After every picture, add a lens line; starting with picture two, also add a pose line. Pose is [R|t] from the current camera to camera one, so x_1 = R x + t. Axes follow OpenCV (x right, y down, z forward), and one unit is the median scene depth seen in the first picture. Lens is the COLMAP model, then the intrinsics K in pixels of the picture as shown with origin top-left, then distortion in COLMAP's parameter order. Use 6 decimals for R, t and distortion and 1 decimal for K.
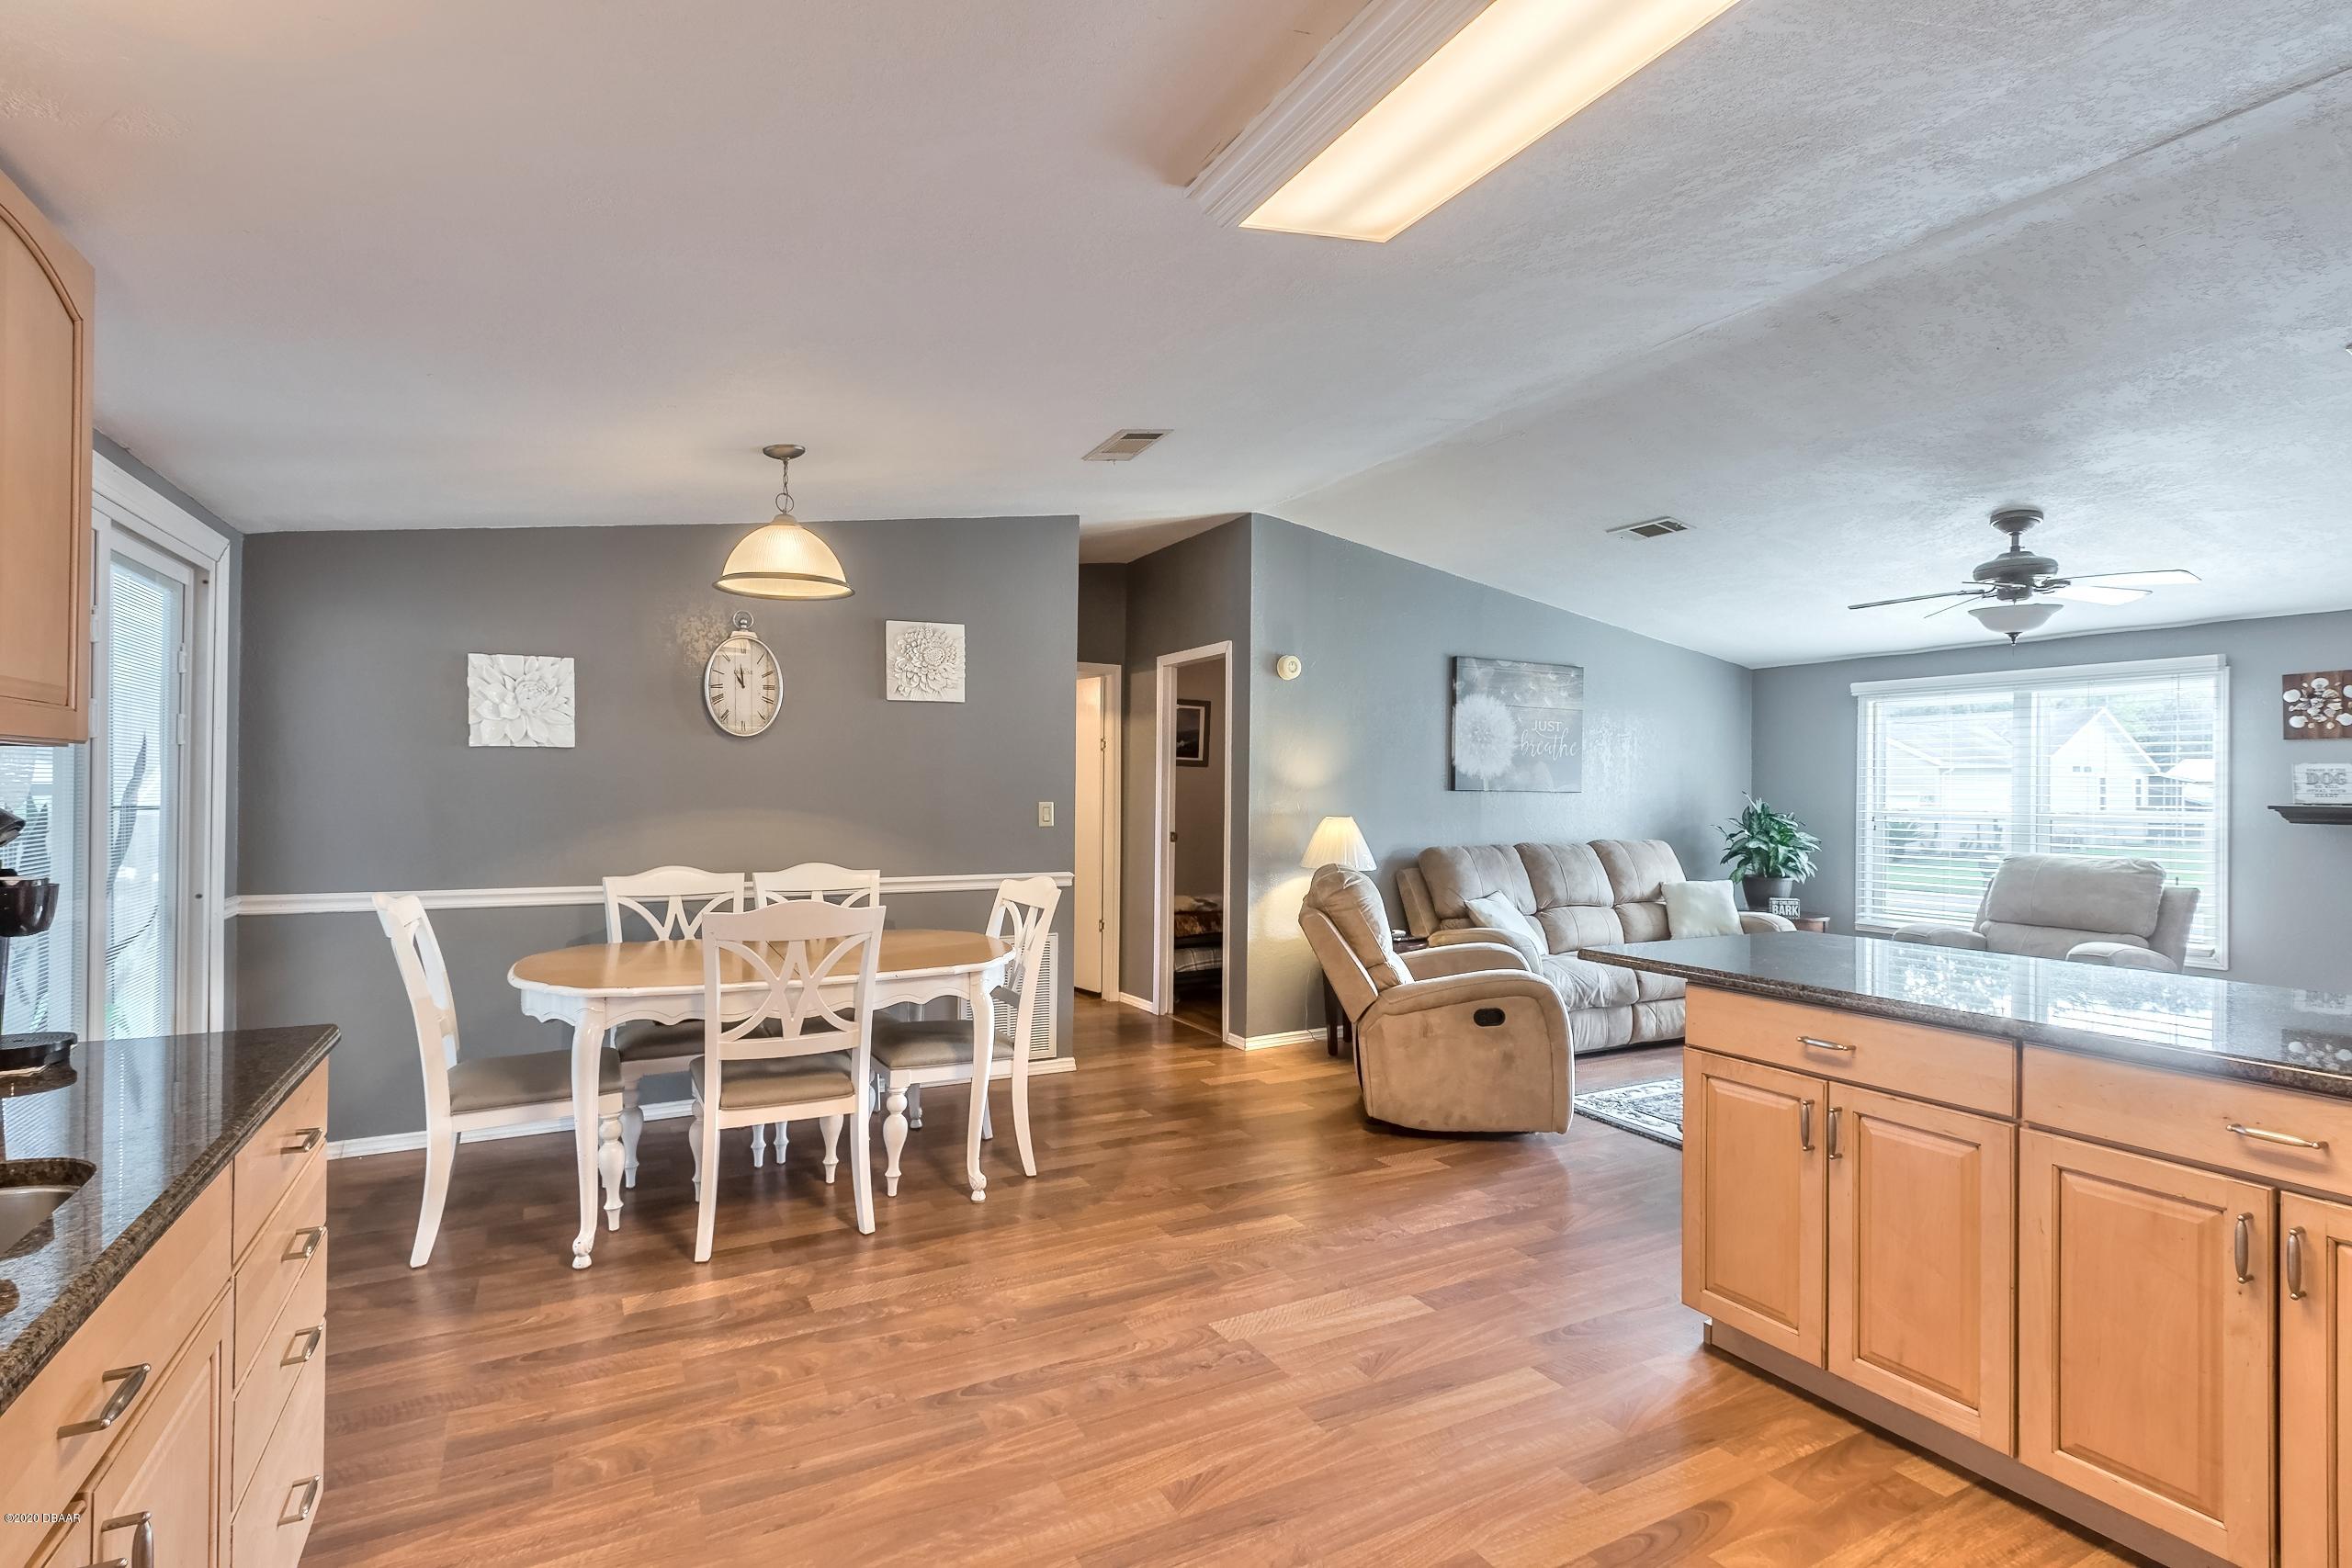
lens RADIAL K [[1109.4, 0, 1156.2], [0, 1109.4, 788.3], [0, 0, 1]] dist [0.007236, 0.000111]
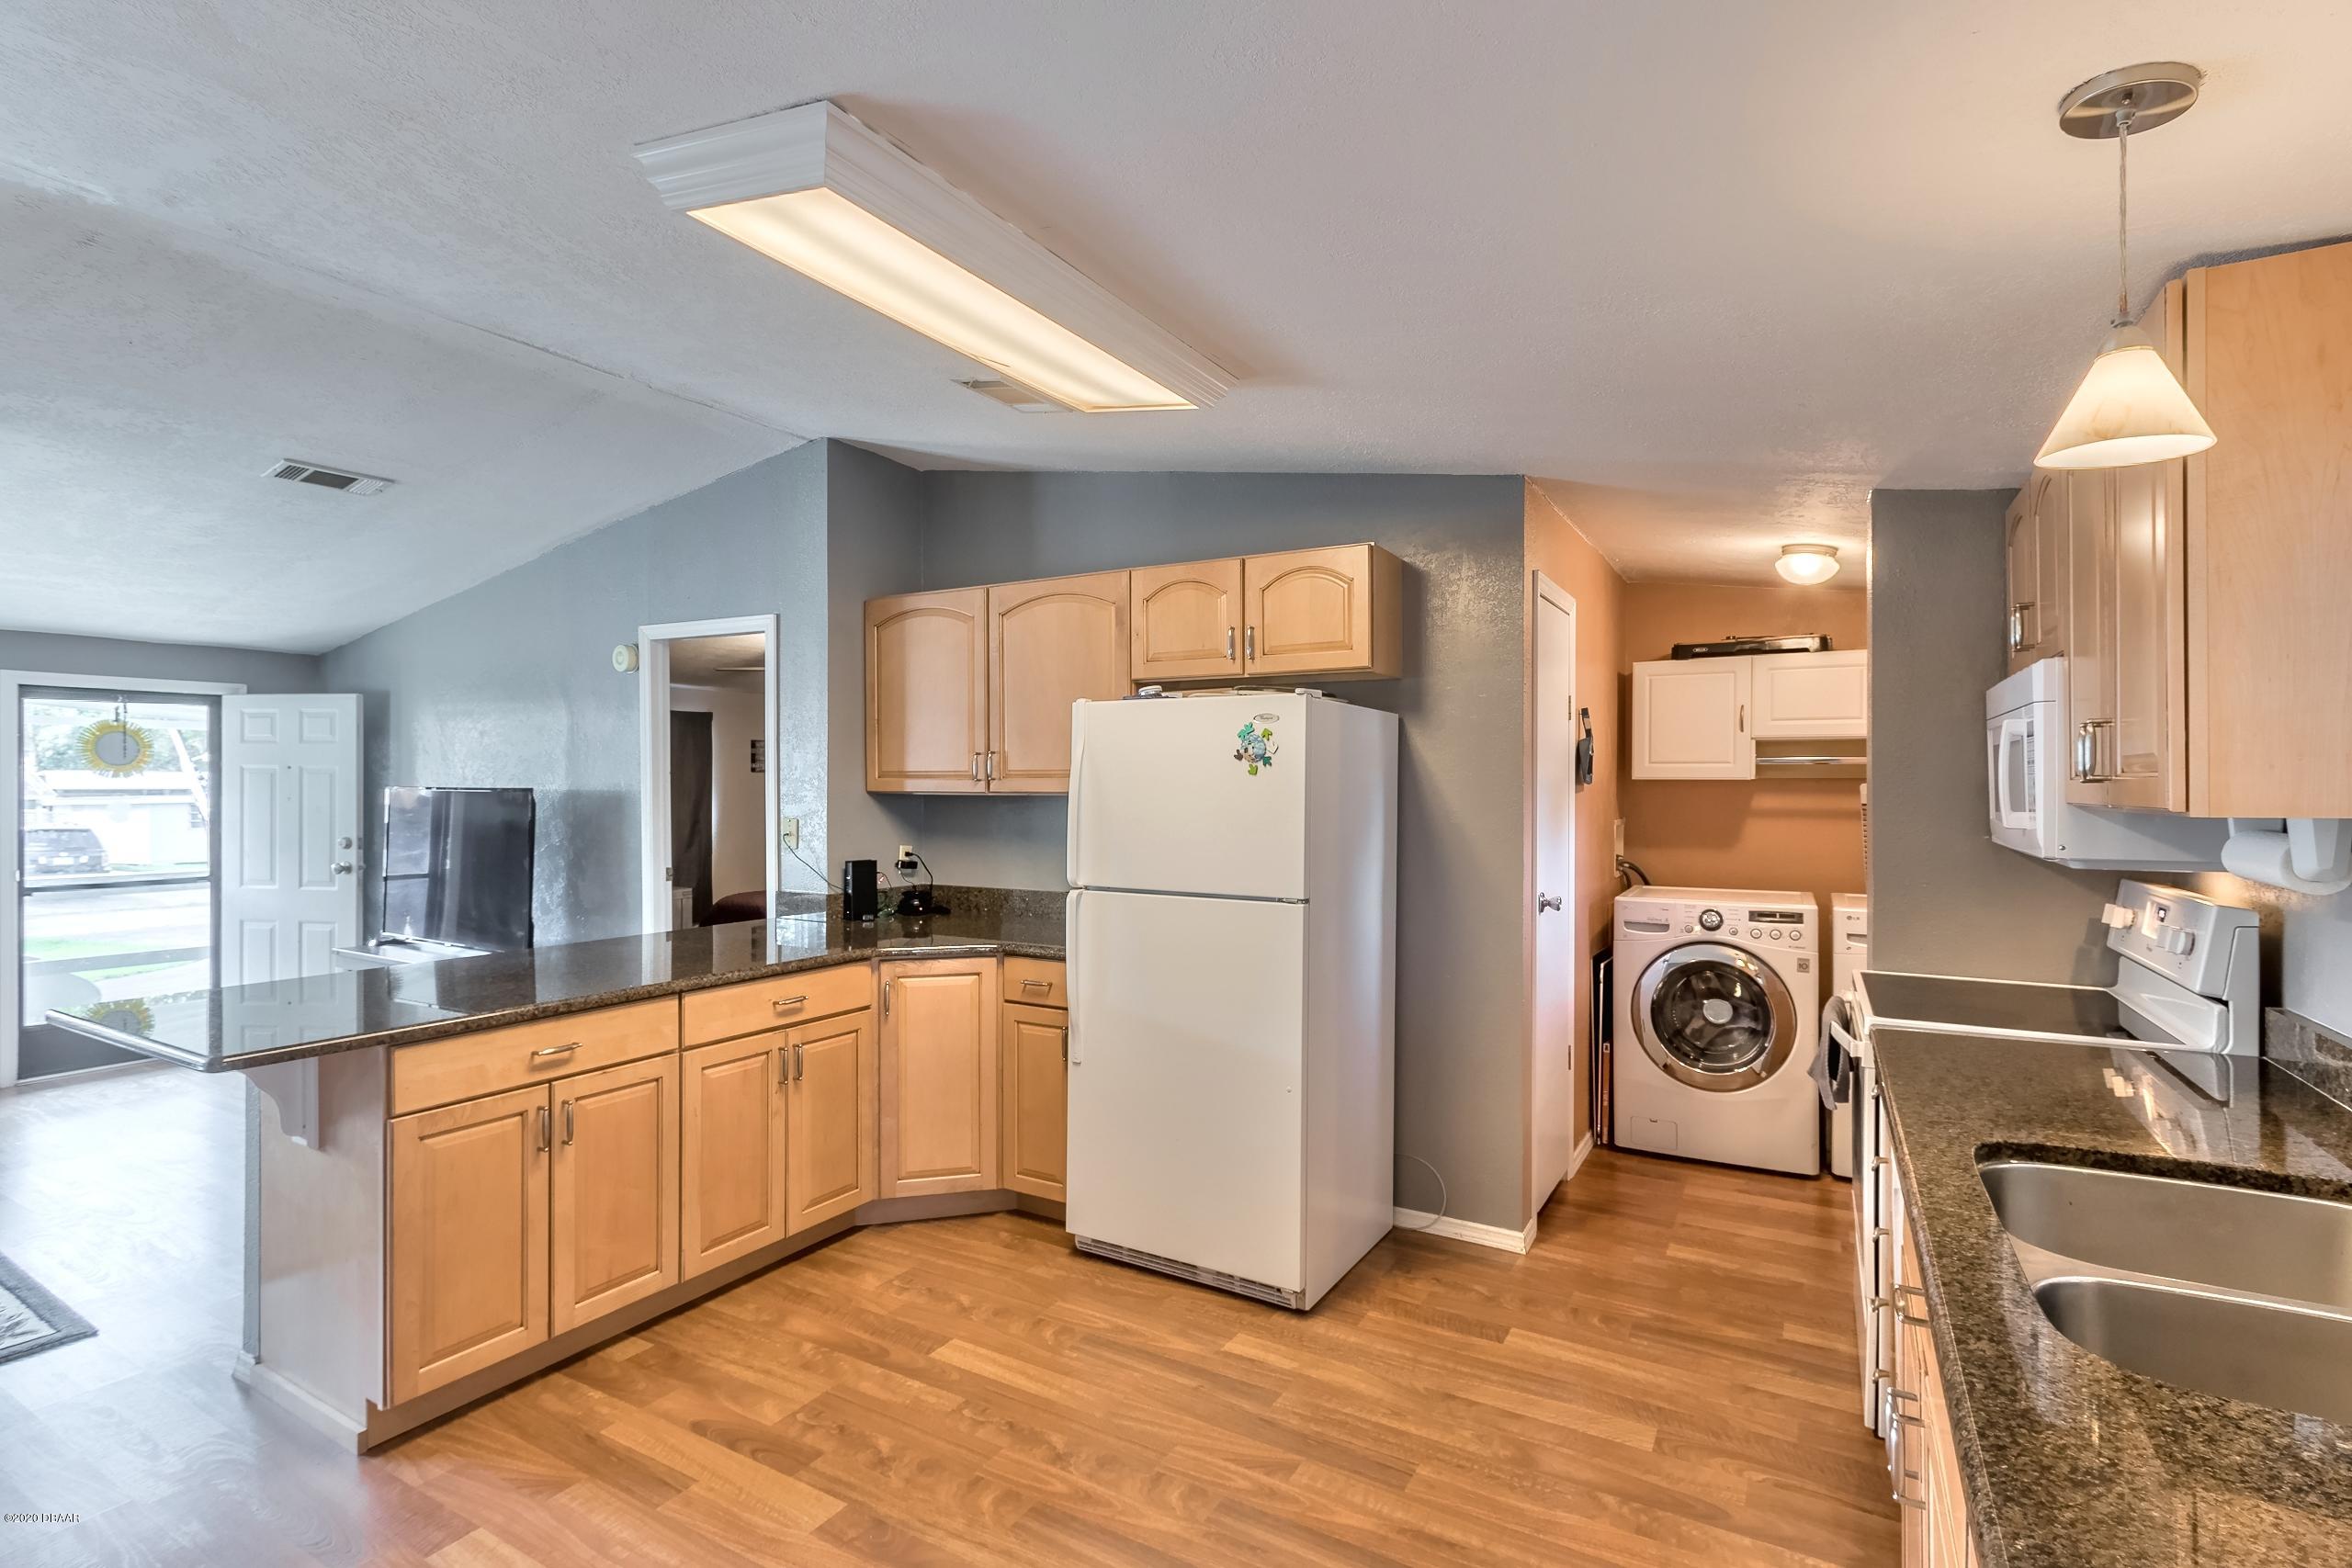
lens RADIAL K [[1099.3, 0, 1164.4], [0, 1099.3, 789.1], [0, 0, 1]] dist [0.004545, 0.000187]
pose [[-0.524365, -0.006685, 0.851467, -0.315385], [-0.004212, 0.999977, 0.005257, -0.021159], [-0.851483, -0.000830, -0.524382, 0.492399]]
